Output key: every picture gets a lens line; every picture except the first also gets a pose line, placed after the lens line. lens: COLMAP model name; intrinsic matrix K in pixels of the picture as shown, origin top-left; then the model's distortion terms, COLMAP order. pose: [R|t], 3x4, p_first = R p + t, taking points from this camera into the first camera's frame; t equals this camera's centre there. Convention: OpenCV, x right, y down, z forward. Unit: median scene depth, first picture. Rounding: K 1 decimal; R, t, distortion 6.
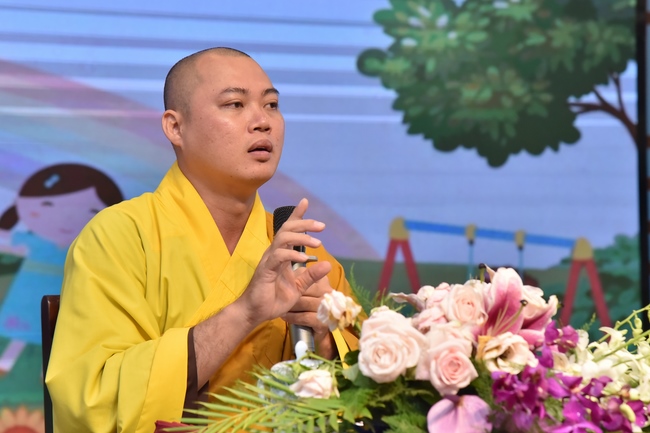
lens RADIAL K [[1956.5, 0, 320.6], [0, 1956.5, 211.7], [0, 0, 1]] dist [0.900359, 0.000000]
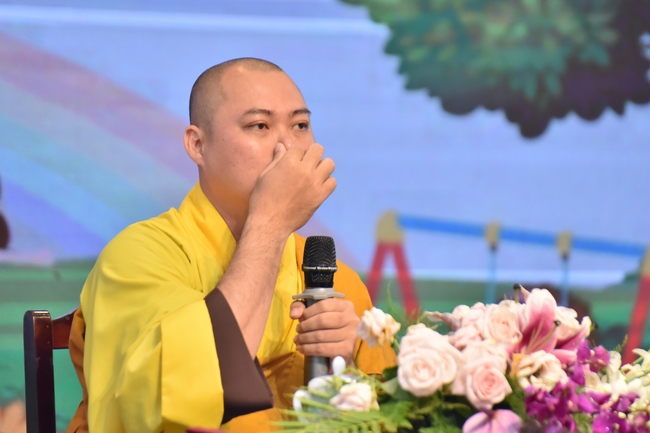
lens RADIAL K [[4468.8, 0, 327.2], [0, 4468.8, 221.6], [0, 0, 1]] dist [4.413264, 0.000000]
pose [[0.998877, 0.016011, 0.044583, -0.122417], [-0.016741, 0.999731, 0.016046, -0.042427], [-0.044314, -0.016774, 0.998877, -1.344522]]
